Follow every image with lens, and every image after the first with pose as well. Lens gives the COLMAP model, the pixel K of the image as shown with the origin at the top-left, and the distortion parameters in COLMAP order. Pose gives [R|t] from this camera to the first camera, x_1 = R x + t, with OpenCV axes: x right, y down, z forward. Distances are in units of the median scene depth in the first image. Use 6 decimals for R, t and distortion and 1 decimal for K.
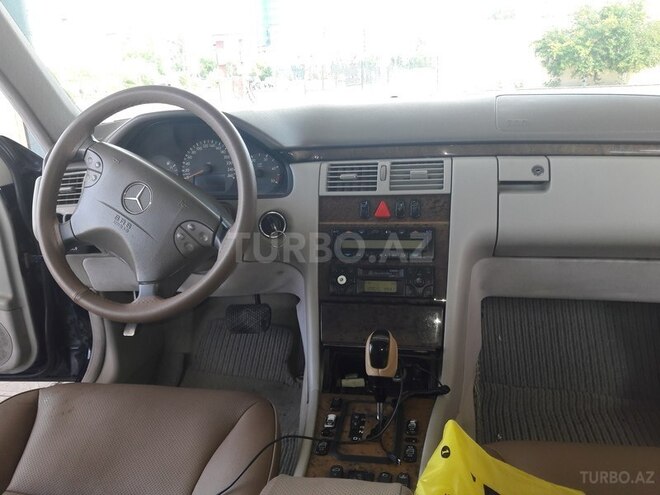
lens RADIAL K [[547.1, 0, 330.6], [0, 547.1, 247.5], [0, 0, 1]] dist [-0.001528, -0.003884]
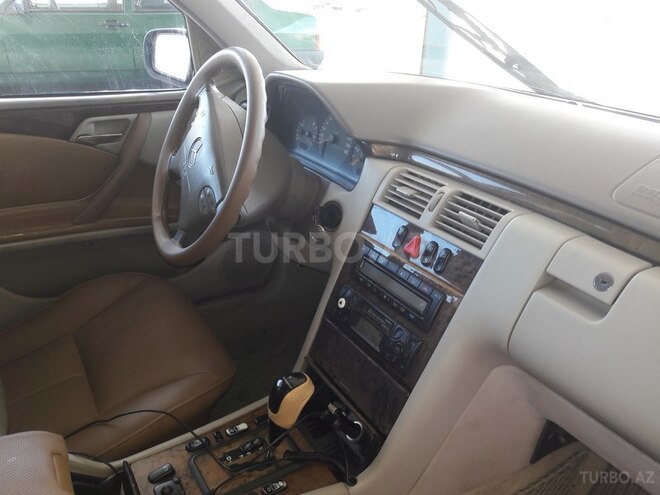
lens RADIAL K [[547.1, 0, 330.5], [0, 547.1, 247.4], [0, 0, 1]] dist [-0.001528, -0.003884]
pose [[0.677318, 0.376105, -0.632286, 0.538700], [-0.293599, 0.926226, 0.236442, -0.229413], [0.674567, 0.025492, 0.737774, 0.350830]]
